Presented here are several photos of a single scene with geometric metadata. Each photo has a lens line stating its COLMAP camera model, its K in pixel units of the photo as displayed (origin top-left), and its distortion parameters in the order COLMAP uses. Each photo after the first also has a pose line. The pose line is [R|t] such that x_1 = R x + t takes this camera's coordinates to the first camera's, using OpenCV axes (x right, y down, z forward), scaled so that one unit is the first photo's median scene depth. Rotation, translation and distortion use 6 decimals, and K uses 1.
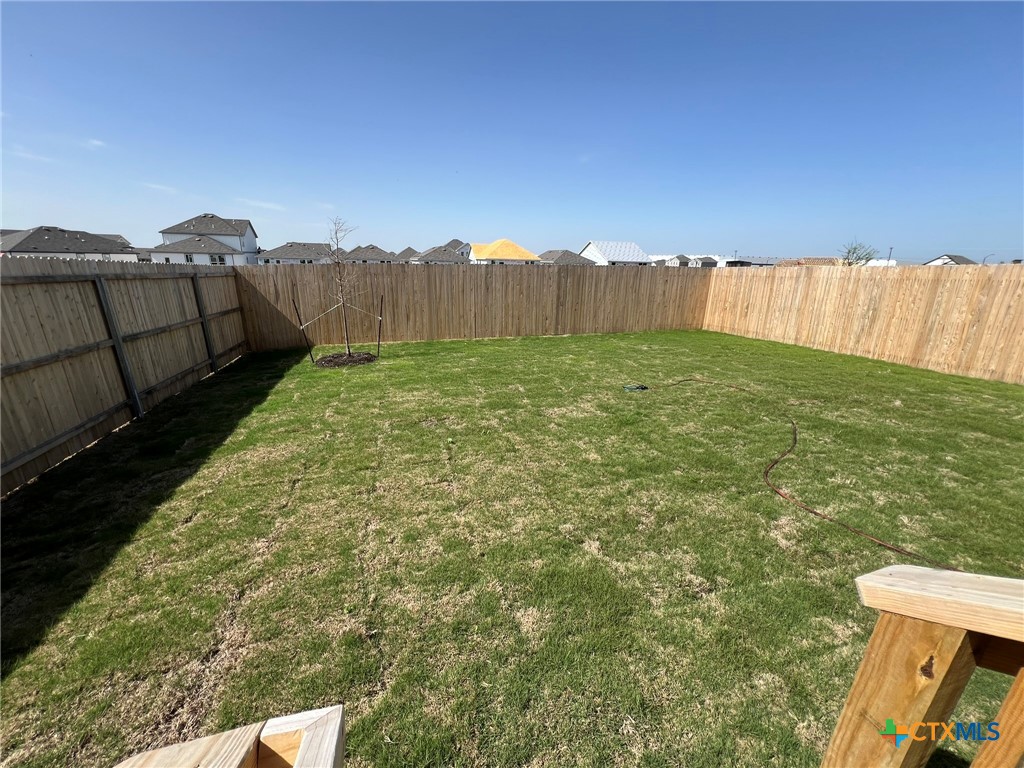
lens RADIAL K [[410.4, 0, 510.5], [0, 410.4, 389.4], [0, 0, 1]] dist [-0.002183, 0.000520]
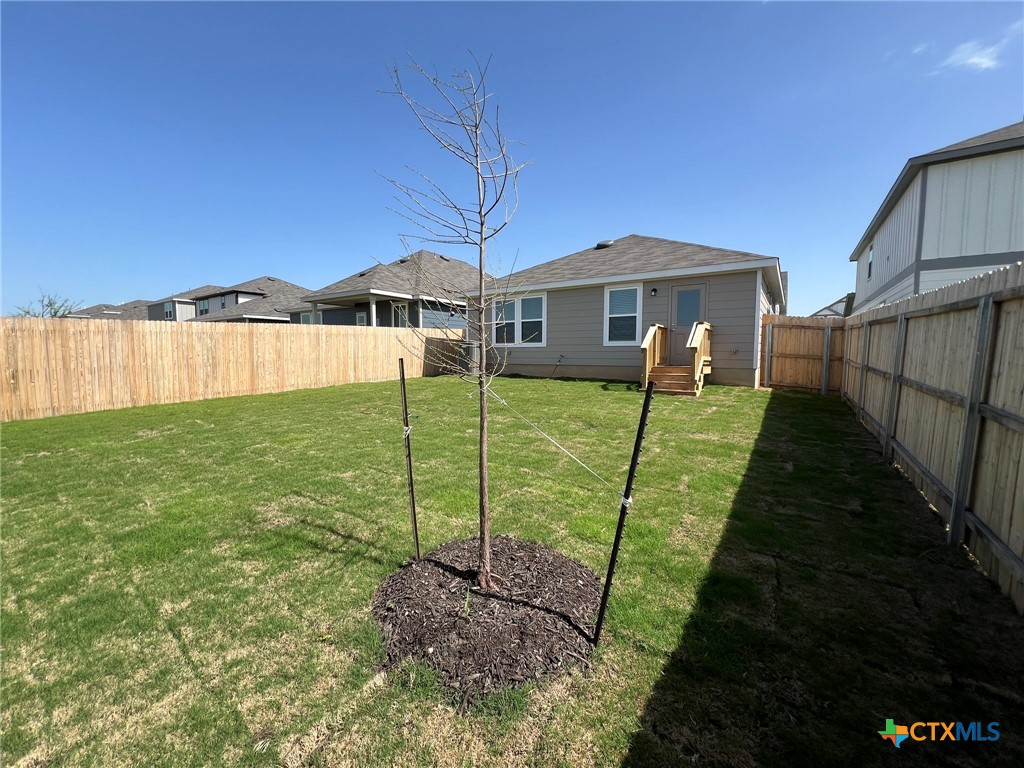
lens RADIAL K [[410.4, 0, 513.2], [0, 410.4, 386.7], [0, 0, 1]] dist [-0.002183, 0.000520]
pose [[-0.618826, -0.089828, 0.780375, -0.578494], [0.219323, 0.934175, 0.281451, -0.259197], [-0.754289, 0.345324, -0.558390, 1.034170]]
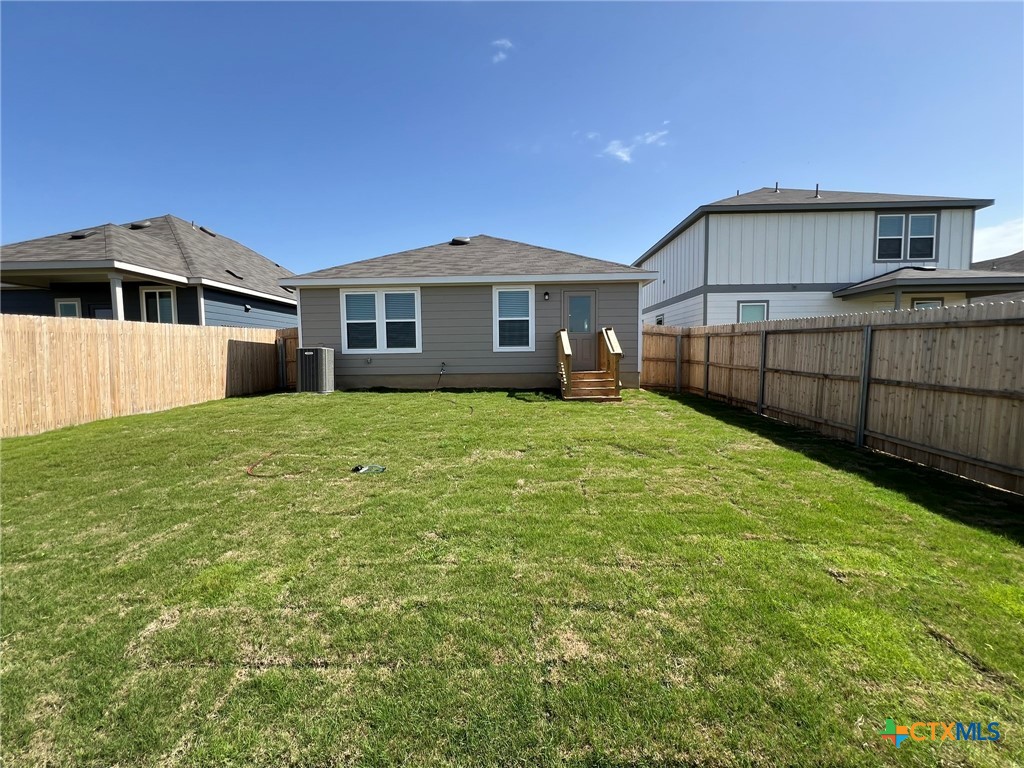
lens RADIAL K [[410.4, 0, 512.1], [0, 410.4, 379.3], [0, 0, 1]] dist [-0.002183, 0.000520]
pose [[-0.944473, -0.030977, 0.327124, -0.116176], [0.088153, 0.935163, 0.343072, -0.276717], [-0.316542, 0.352860, -0.880506, 1.099252]]
